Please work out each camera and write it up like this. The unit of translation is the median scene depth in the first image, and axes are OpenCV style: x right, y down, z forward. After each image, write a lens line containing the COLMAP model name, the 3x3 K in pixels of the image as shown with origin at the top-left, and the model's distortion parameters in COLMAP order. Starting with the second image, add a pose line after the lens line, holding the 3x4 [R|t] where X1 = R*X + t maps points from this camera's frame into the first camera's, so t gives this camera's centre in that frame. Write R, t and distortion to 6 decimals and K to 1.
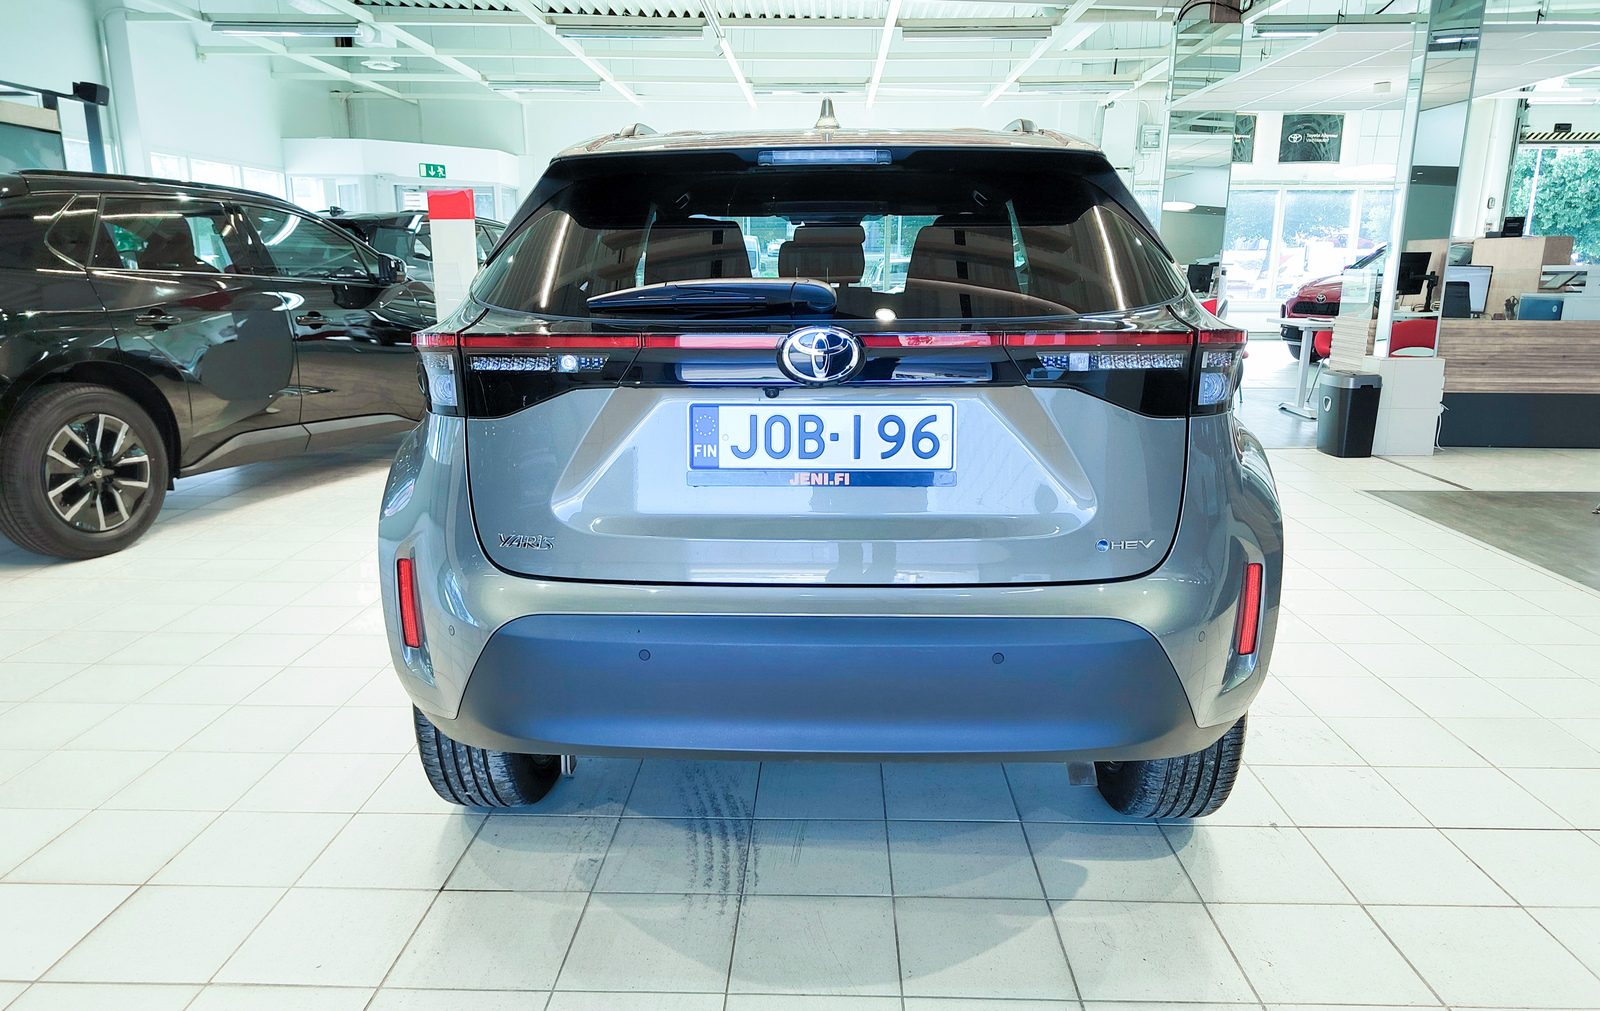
lens RADIAL K [[1122.4, 0, 800.0], [0, 1122.4, 505.5], [0, 0, 1]] dist [0.012117, -0.002160]
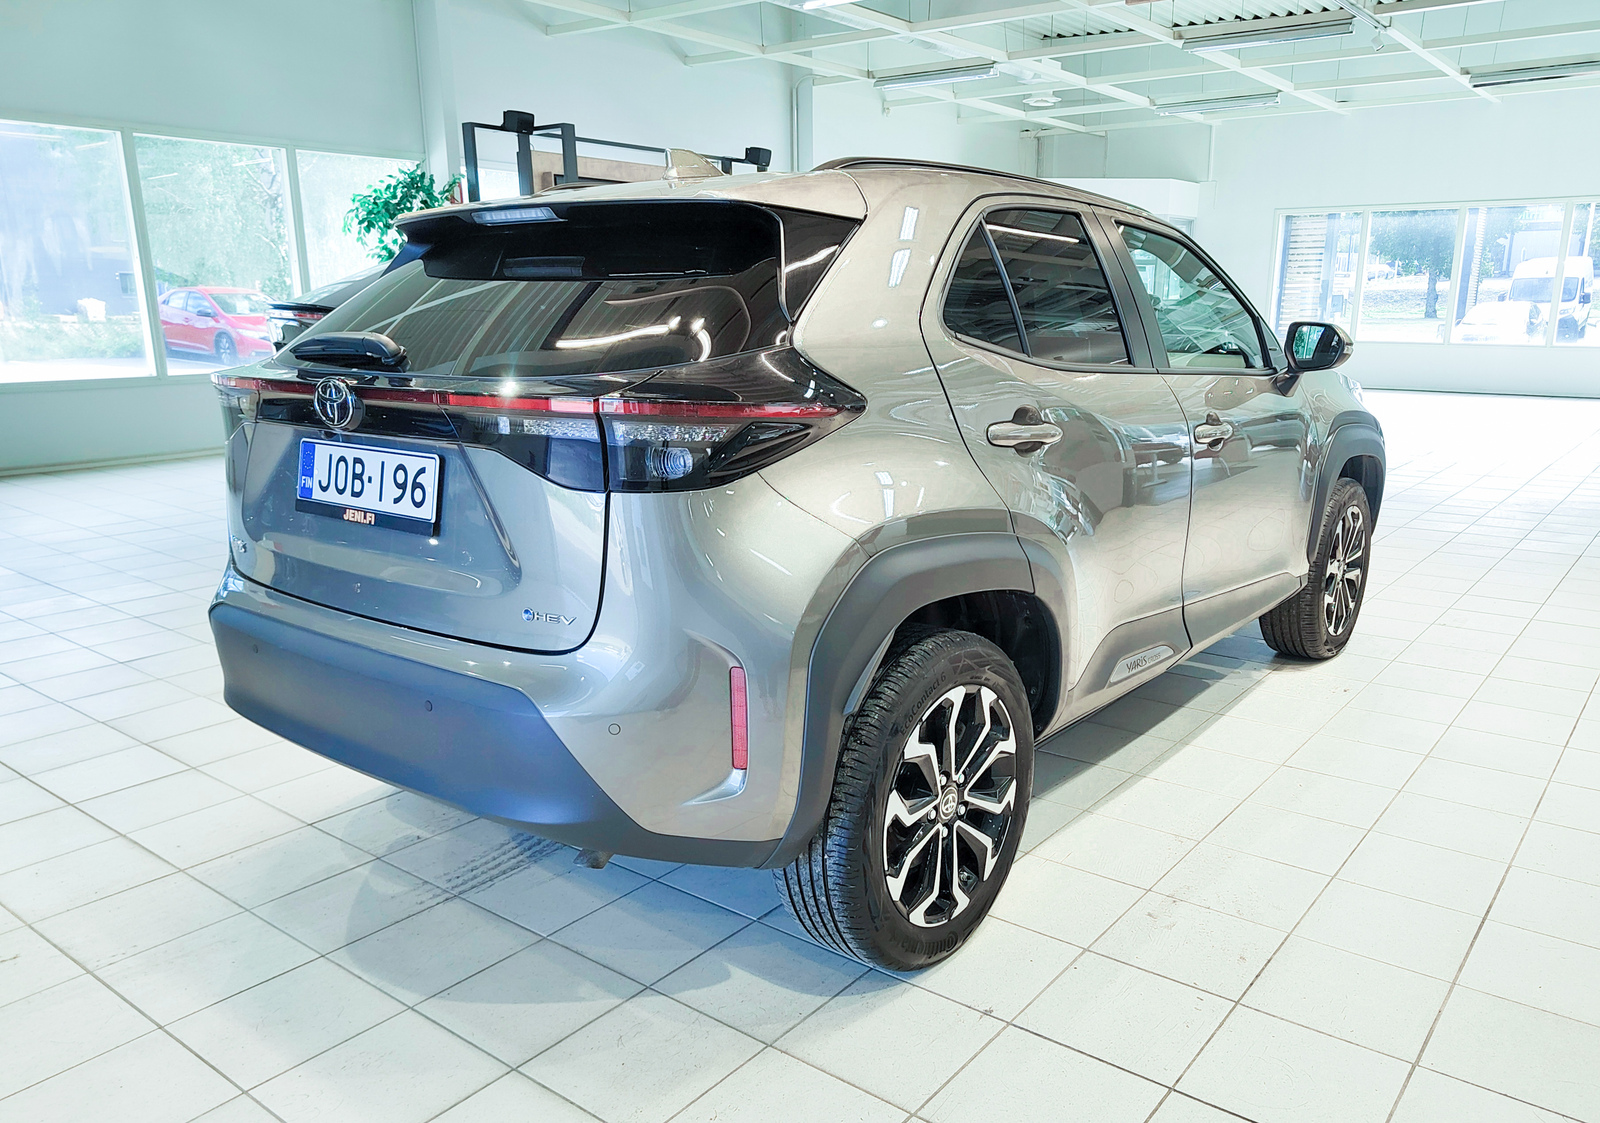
lens RADIAL K [[1192.6, 0, 800.0], [0, 1192.6, 561.5], [0, 0, 1]] dist [0.034090, -0.001508]
pose [[0.811667, 0.123236, -0.570972, 0.869183], [-0.121143, 0.991753, 0.041843, -0.067328], [0.571420, 0.035207, 0.819902, 0.228786]]
